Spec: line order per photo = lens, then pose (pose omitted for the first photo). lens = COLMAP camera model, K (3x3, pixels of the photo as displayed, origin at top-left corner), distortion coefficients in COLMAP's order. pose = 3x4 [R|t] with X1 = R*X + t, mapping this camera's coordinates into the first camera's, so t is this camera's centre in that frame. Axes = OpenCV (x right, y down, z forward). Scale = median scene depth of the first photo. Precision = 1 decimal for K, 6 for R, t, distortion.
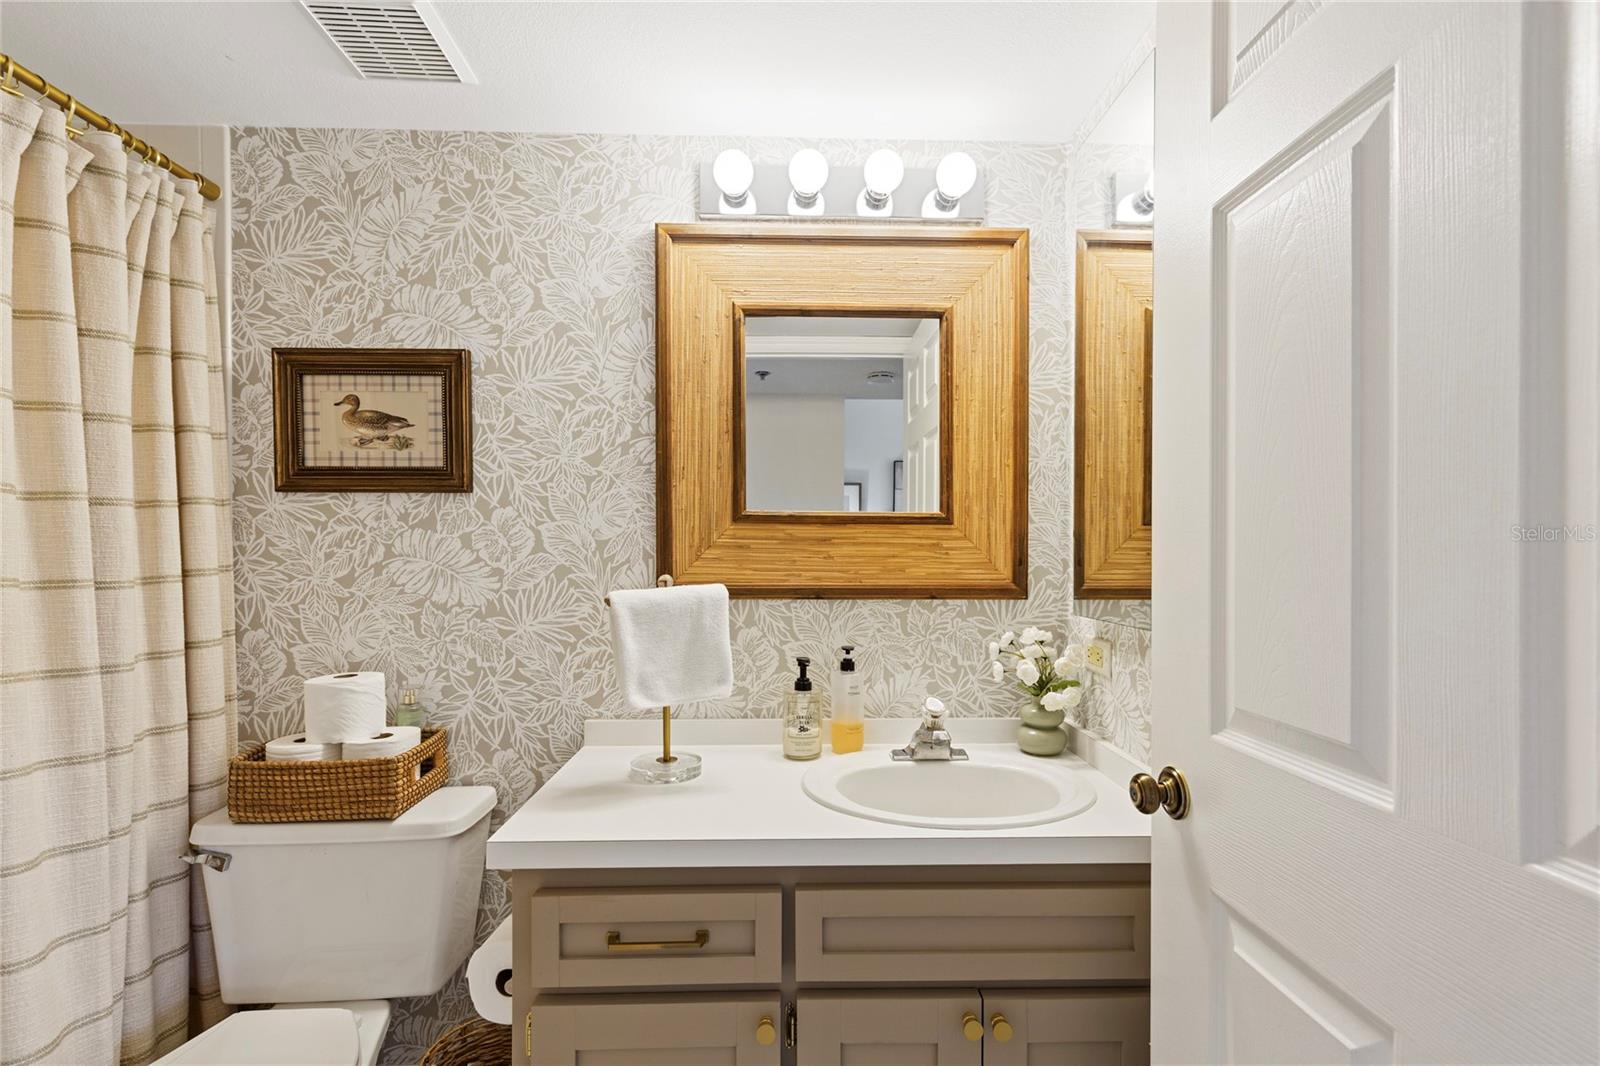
lens RADIAL K [[731.3, 0, 793.1], [0, 731.3, 552.2], [0, 0, 1]] dist [0.001423, -0.001074]
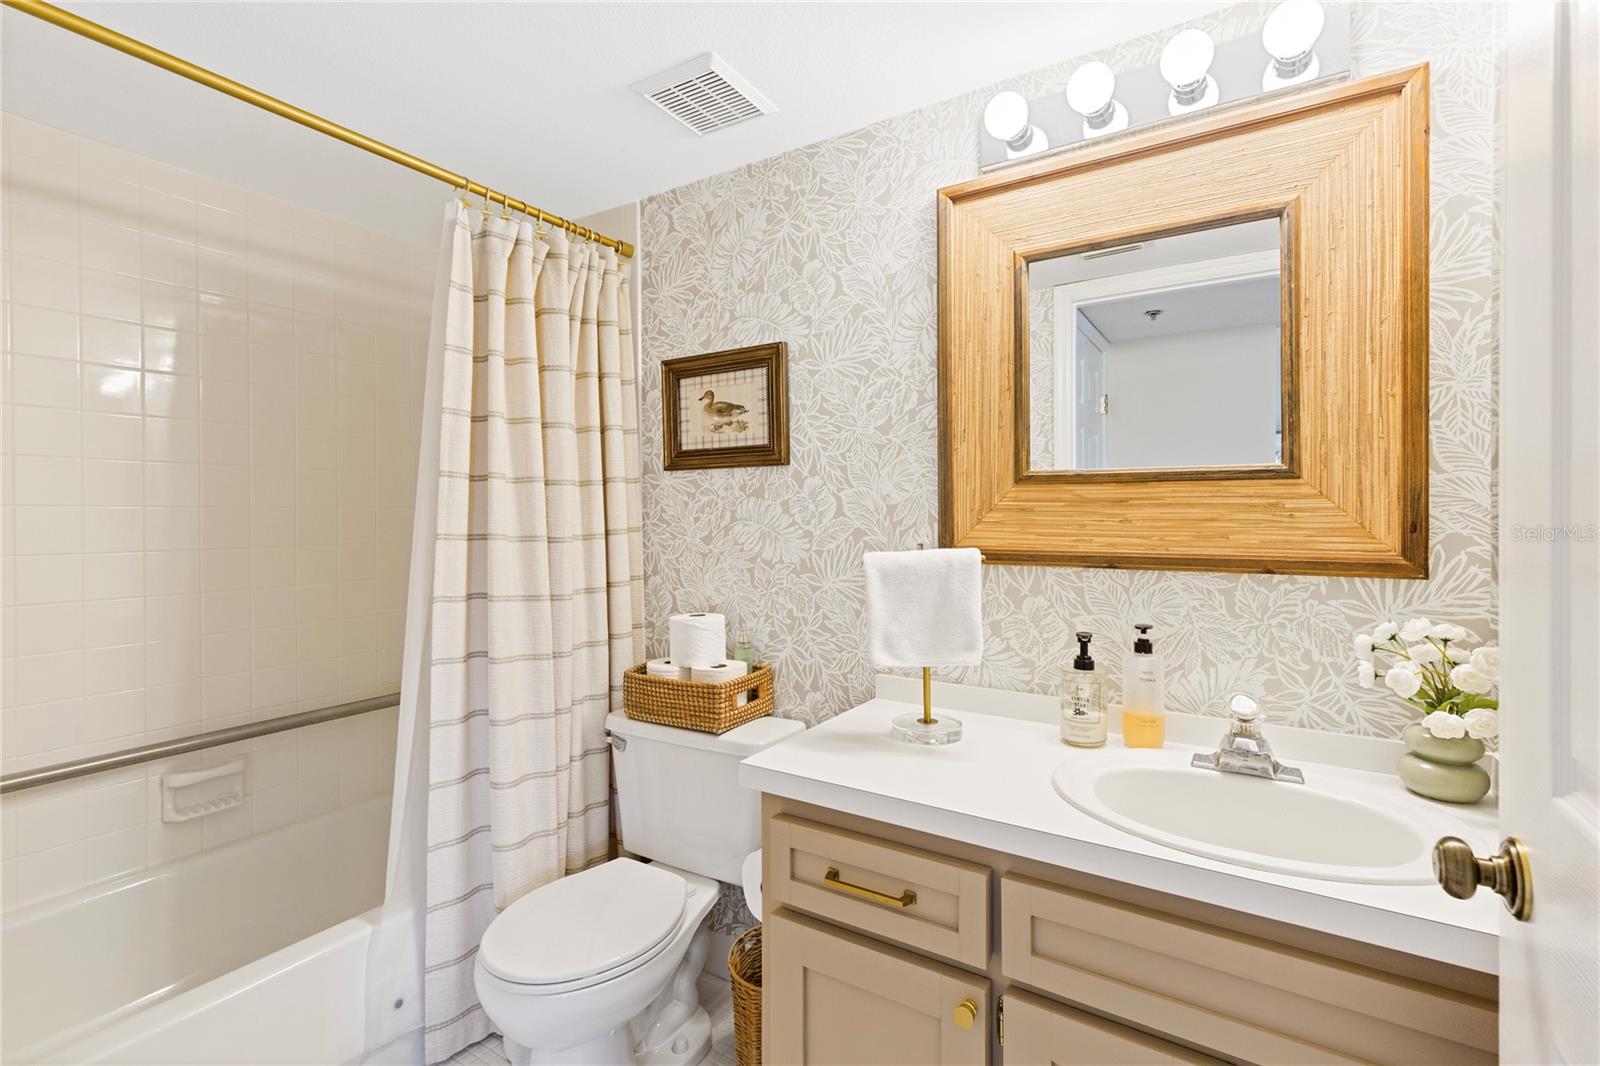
lens RADIAL K [[731.0, 0, 801.2], [0, 731.0, 519.7], [0, 0, 1]] dist [0.001209, -0.001066]
pose [[0.822286, -0.001334, -0.569073, 0.233195], [0.002701, 0.999995, 0.001559, 0.003153], [0.569068, -0.002819, 0.822285, 0.064387]]
